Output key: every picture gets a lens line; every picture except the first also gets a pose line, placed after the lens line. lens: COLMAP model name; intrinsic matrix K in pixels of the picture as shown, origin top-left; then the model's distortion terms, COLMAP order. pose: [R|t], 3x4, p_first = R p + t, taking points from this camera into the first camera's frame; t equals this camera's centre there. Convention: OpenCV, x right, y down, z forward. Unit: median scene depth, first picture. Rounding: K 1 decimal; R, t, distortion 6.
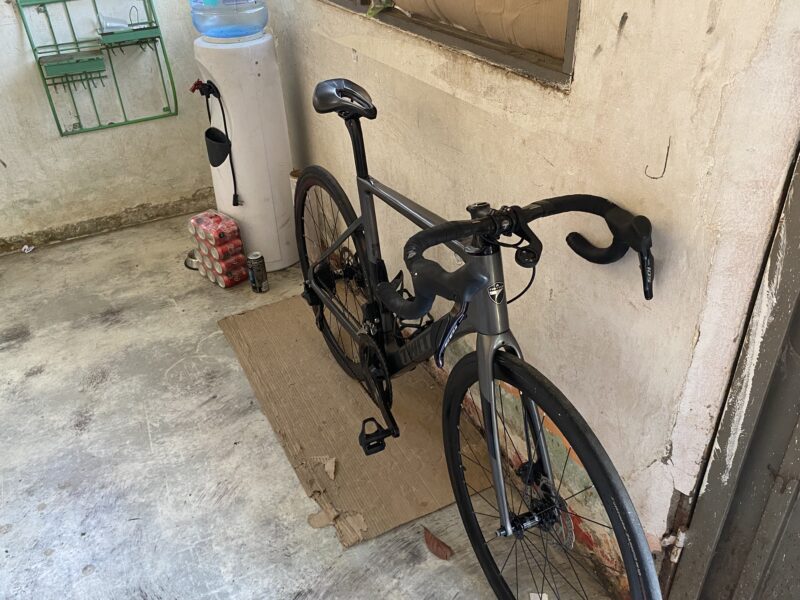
lens RADIAL K [[675.6, 0, 400.0], [0, 675.6, 300.0], [0, 0, 1]] dist [-0.004022, 0.000023]
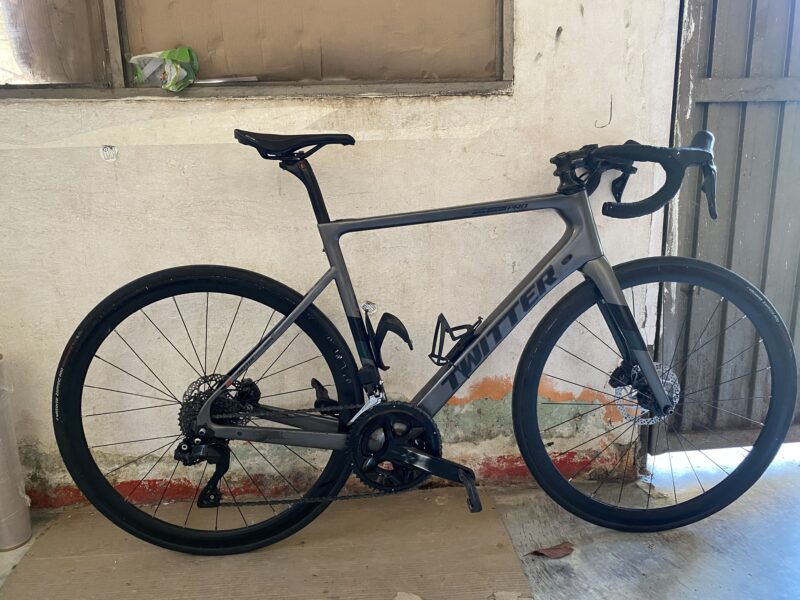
lens RADIAL K [[606.5, 0, 400.0], [0, 606.5, 300.0], [0, 0, 1]] dist [0.007581, -0.011364]
pose [[0.376189, -0.177075, 0.909465, -0.882539], [0.514940, 0.855973, -0.046339, -0.013499], [-0.770272, 0.485752, 0.413191, 0.765915]]
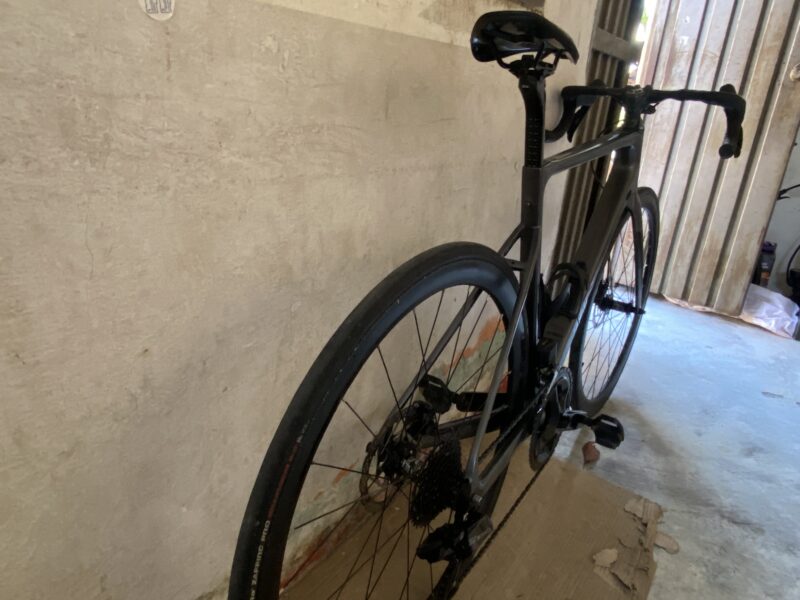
lens RADIAL K [[555.7, 0, 409.2], [0, 555.7, 295.6], [0, 0, 1]] dist [0.055172, -0.069730]
pose [[-0.481151, -0.304119, 0.822196, -0.556642], [0.425606, 0.738906, 0.522377, -0.498362], [-0.766390, 0.601273, -0.226091, 1.518392]]
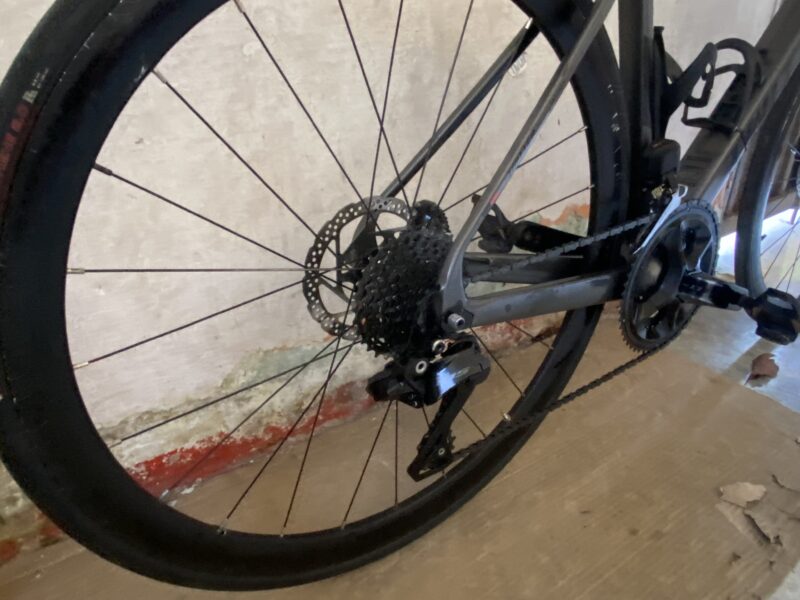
lens RADIAL K [[564.0, 0, 427.1], [0, 564.0, 301.8], [0, 0, 1]] dist [0.058731, -0.000981]
pose [[-0.156488, -0.420095, 0.893886, -0.515359], [0.540847, 0.720836, 0.433451, -0.212120], [-0.826436, 0.551286, 0.114405, 1.429899]]
